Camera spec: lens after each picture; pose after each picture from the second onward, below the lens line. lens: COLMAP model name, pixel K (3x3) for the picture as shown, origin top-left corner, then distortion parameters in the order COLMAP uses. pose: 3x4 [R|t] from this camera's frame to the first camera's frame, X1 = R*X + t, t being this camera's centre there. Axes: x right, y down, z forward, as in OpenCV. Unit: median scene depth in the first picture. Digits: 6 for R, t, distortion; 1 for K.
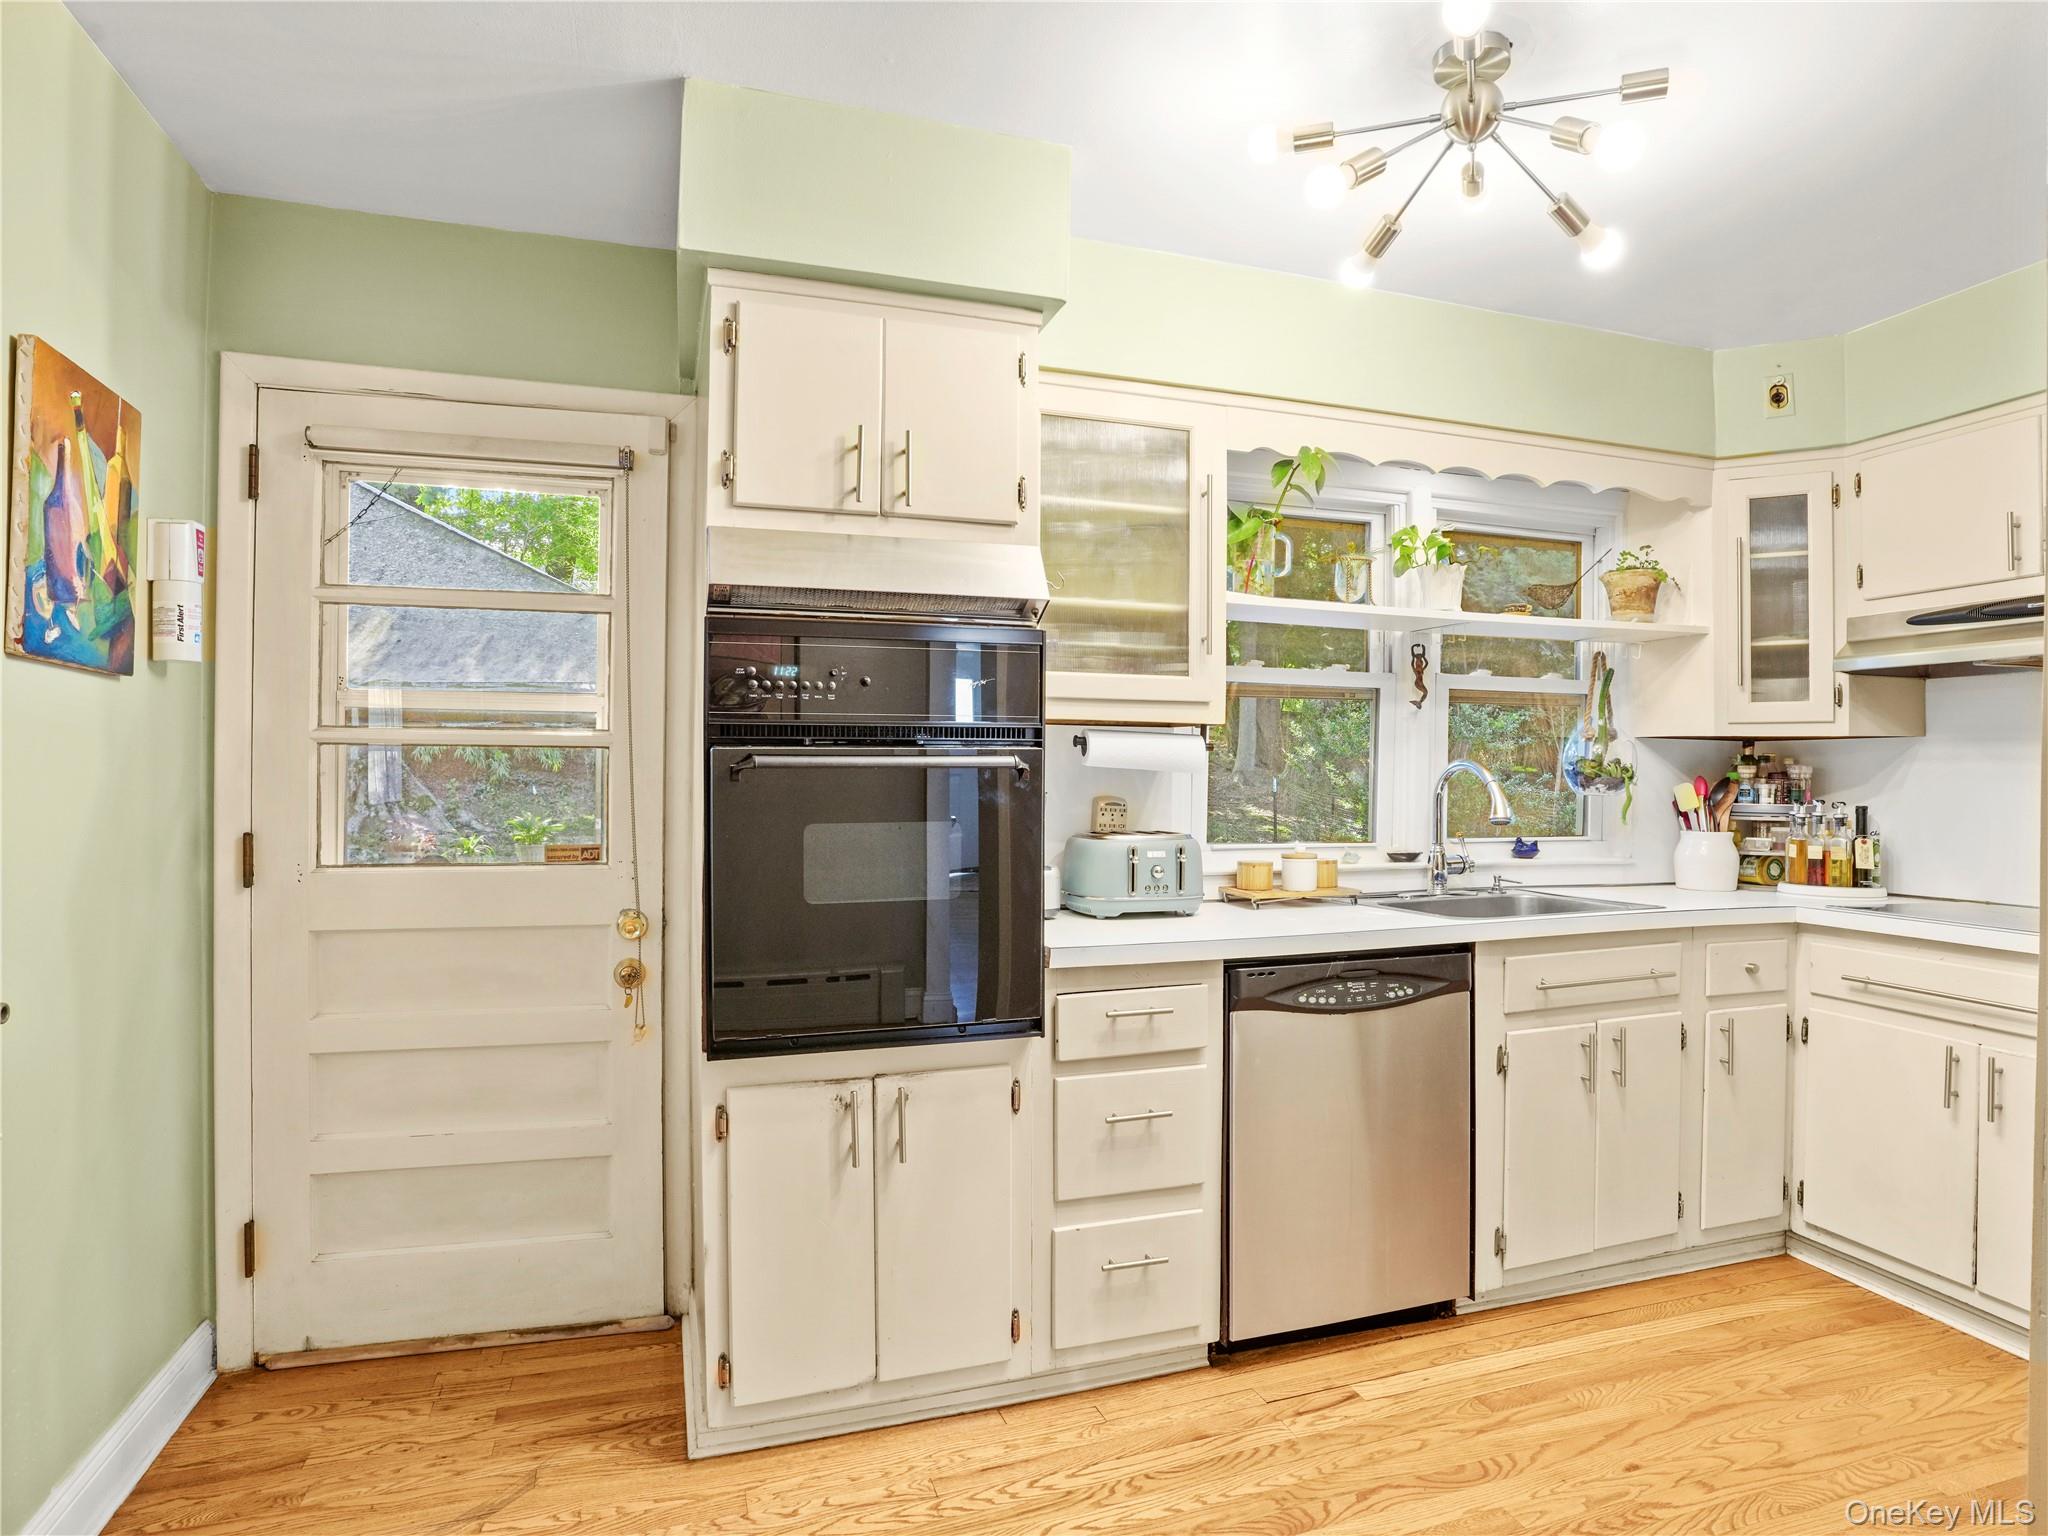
lens RADIAL K [[1116.5, 0, 1024.0], [0, 1116.5, 768.0], [0, 0, 1]] dist [-0.001976, 0.000636]
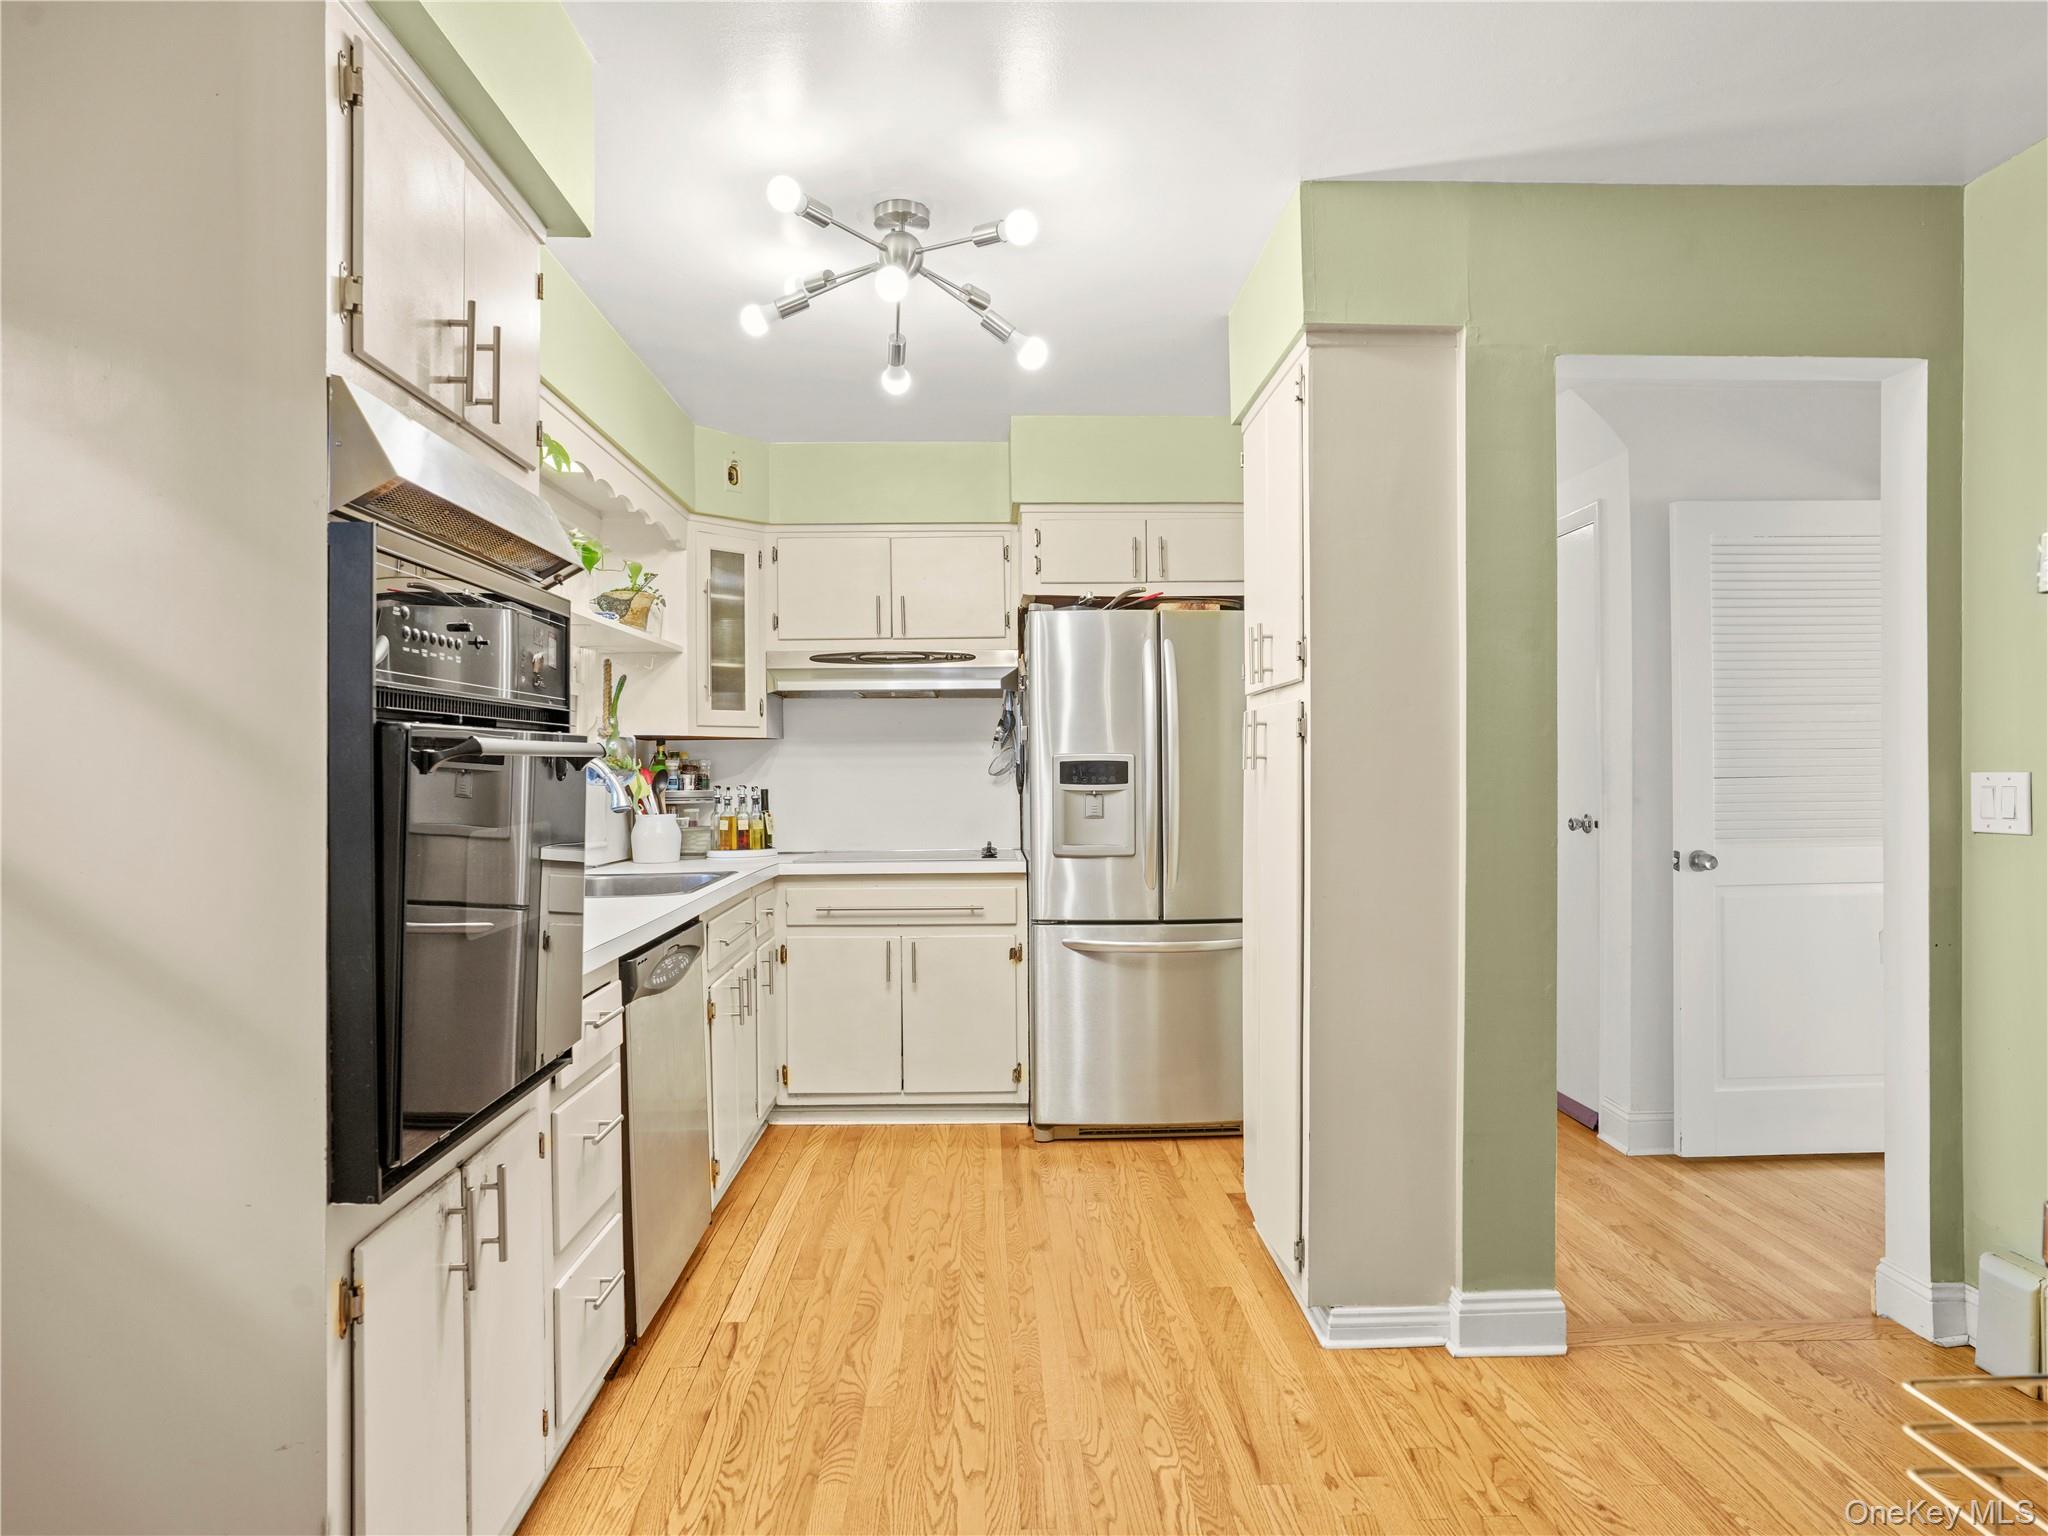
lens RADIAL K [[1156.4, 0, 1024.0], [0, 1156.4, 768.0], [0, 0, 1]] dist [-0.002943, 0.000662]
pose [[0.303725, -0.004569, 0.952749, -0.533202], [0.004557, 0.999984, 0.003343, 0.005099], [-0.952749, 0.003326, 0.303741, 0.283839]]
